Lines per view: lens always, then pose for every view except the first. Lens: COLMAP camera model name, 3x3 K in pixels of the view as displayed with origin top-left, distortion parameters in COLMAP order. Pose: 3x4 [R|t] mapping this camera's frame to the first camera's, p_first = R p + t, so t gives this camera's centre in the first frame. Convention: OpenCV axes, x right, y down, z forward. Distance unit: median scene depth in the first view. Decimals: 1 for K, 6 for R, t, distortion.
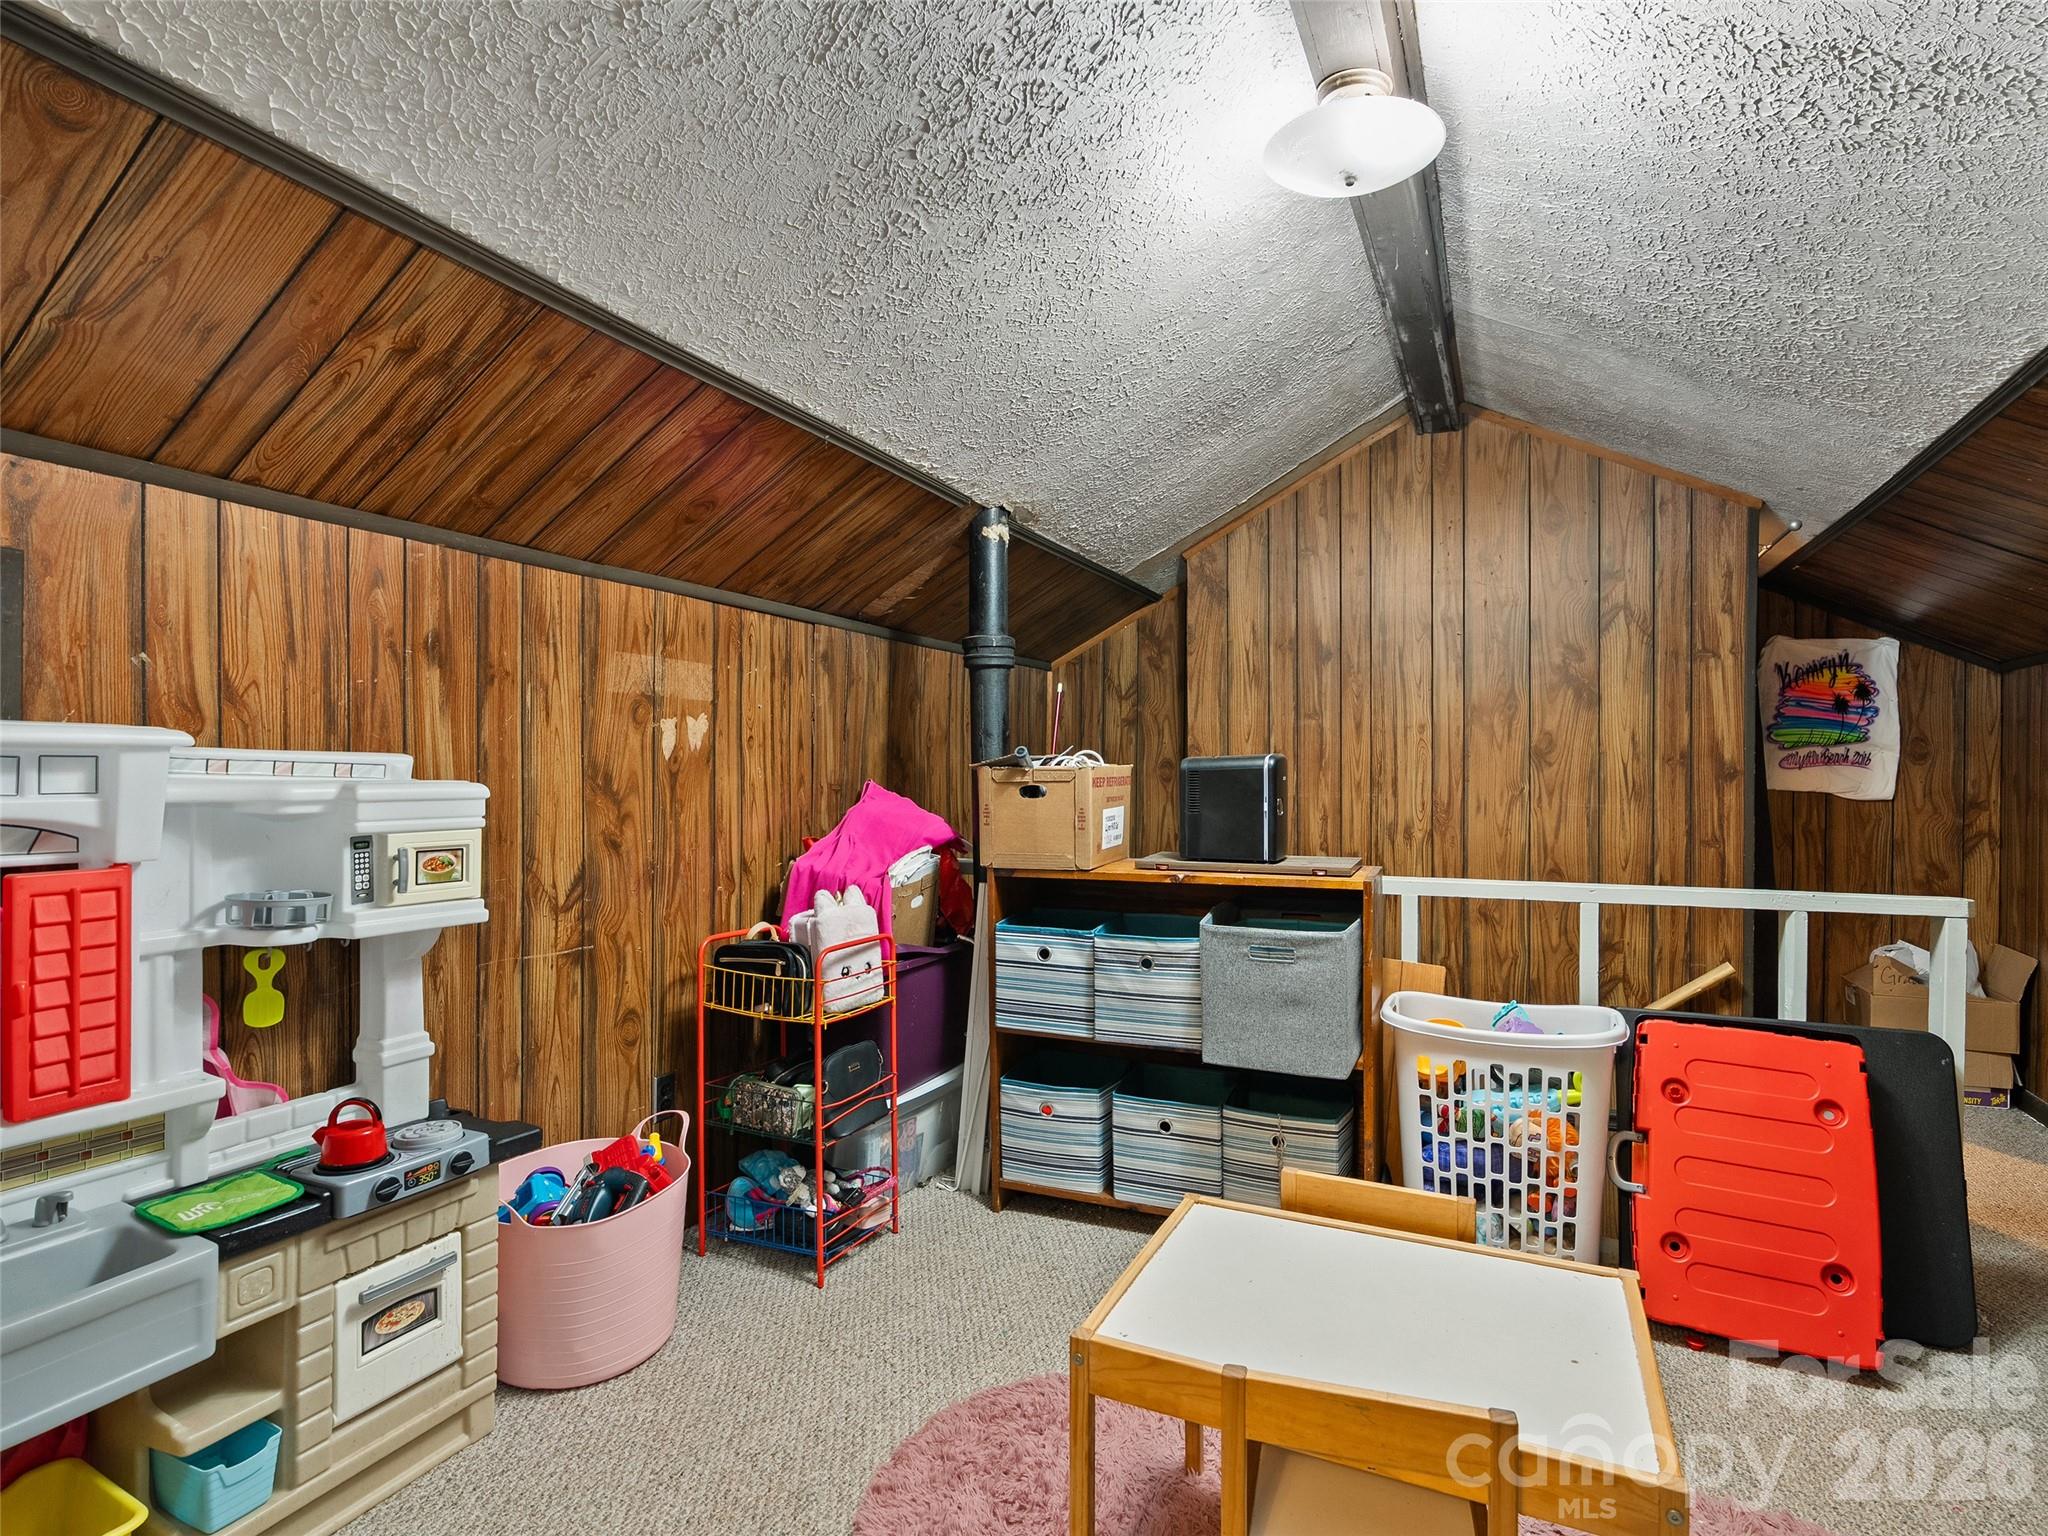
lens RADIAL K [[1055.6, 0, 1040.8], [0, 1055.6, 776.6], [0, 0, 1]] dist [-0.002215, -0.000262]
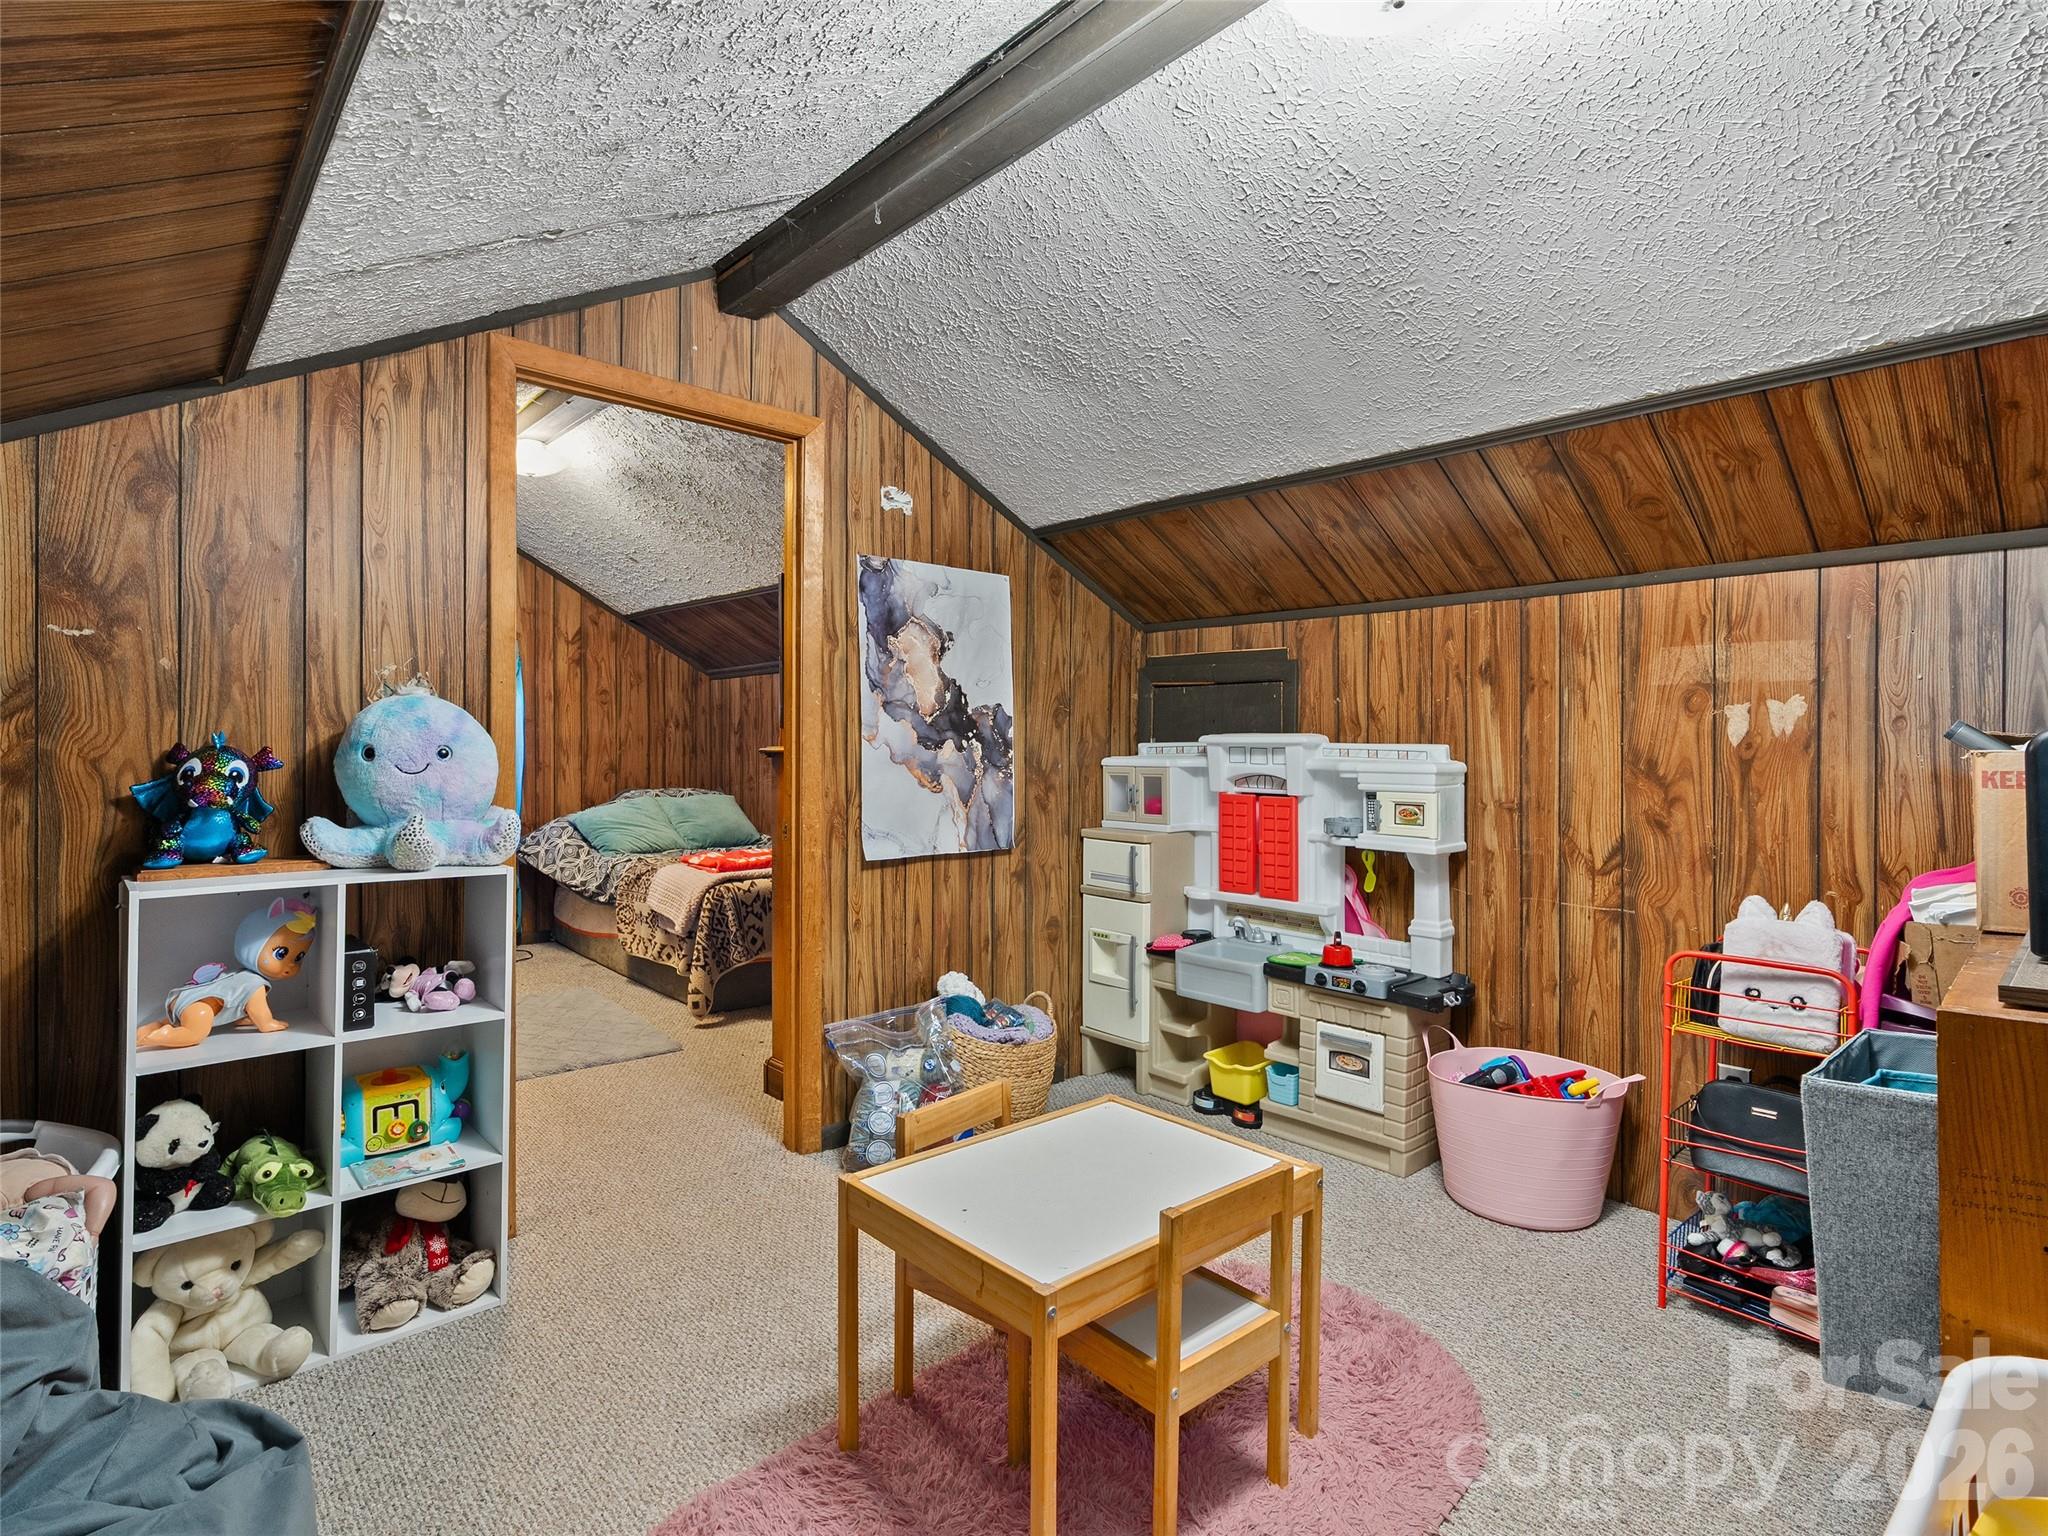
lens RADIAL K [[1055.6, 0, 1040.8], [0, 1055.6, 776.6], [0, 0, 1]] dist [-0.002215, -0.000262]
pose [[-0.388363, 0.011053, -0.921440, 0.895918], [-0.017864, 0.999650, 0.019520, 0.005148], [0.921333, 0.024041, -0.388030, 0.878580]]
